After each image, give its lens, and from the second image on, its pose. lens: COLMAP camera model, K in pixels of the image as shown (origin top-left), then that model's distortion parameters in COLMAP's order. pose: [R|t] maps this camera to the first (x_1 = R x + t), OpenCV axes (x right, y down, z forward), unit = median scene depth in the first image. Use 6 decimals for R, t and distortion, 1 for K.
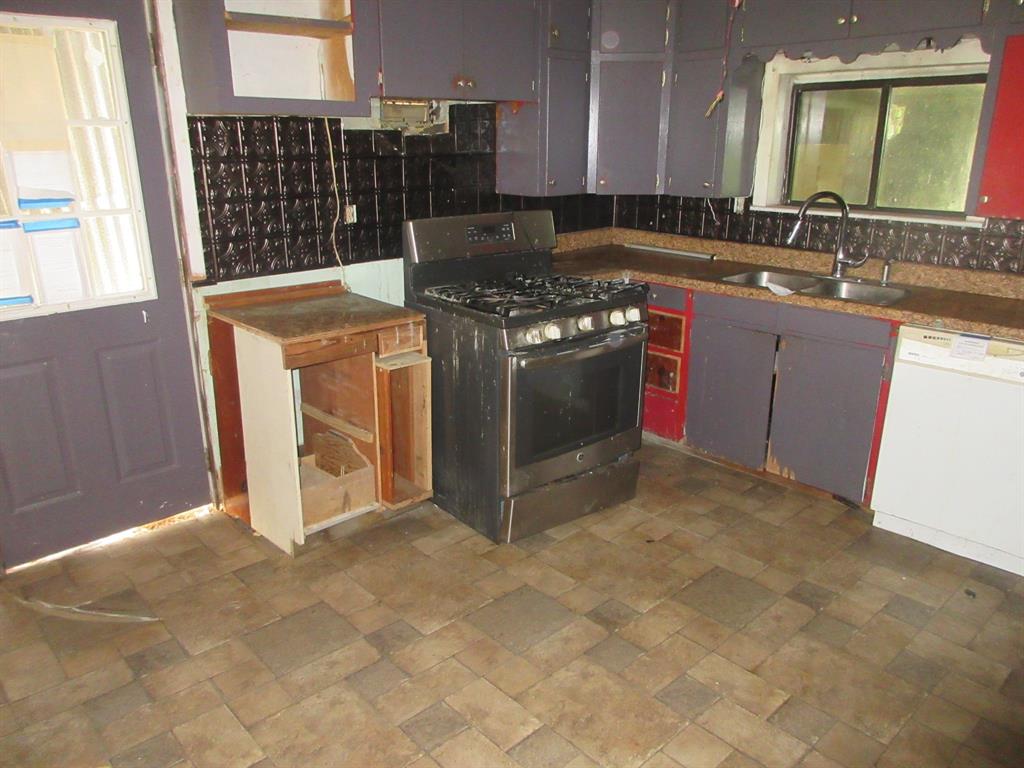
lens RADIAL K [[765.6, 0, 509.1], [0, 765.6, 378.2], [0, 0, 1]] dist [0.002729, 0.012003]
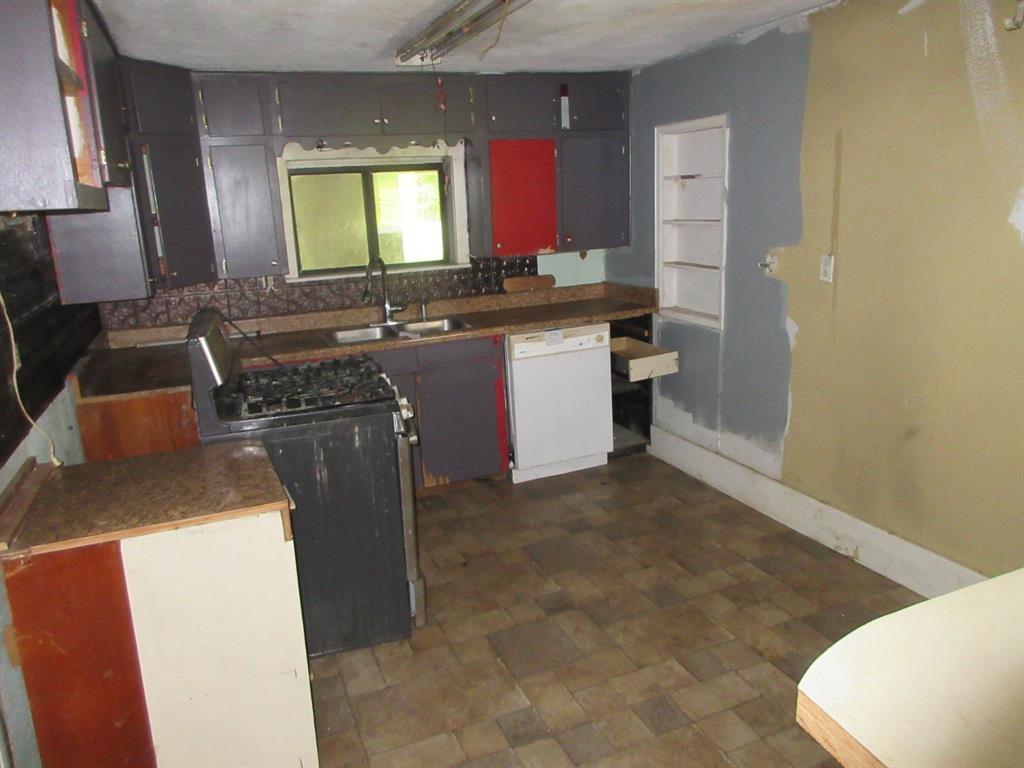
lens RADIAL K [[765.6, 0, 519.6], [0, 765.6, 385.1], [0, 0, 1]] dist [0.002729, 0.012003]
pose [[0.343144, -0.248244, 0.905885, -0.793394], [0.330334, 0.934726, 0.131019, -0.164091], [-0.879279, 0.254286, 0.402749, 0.440639]]
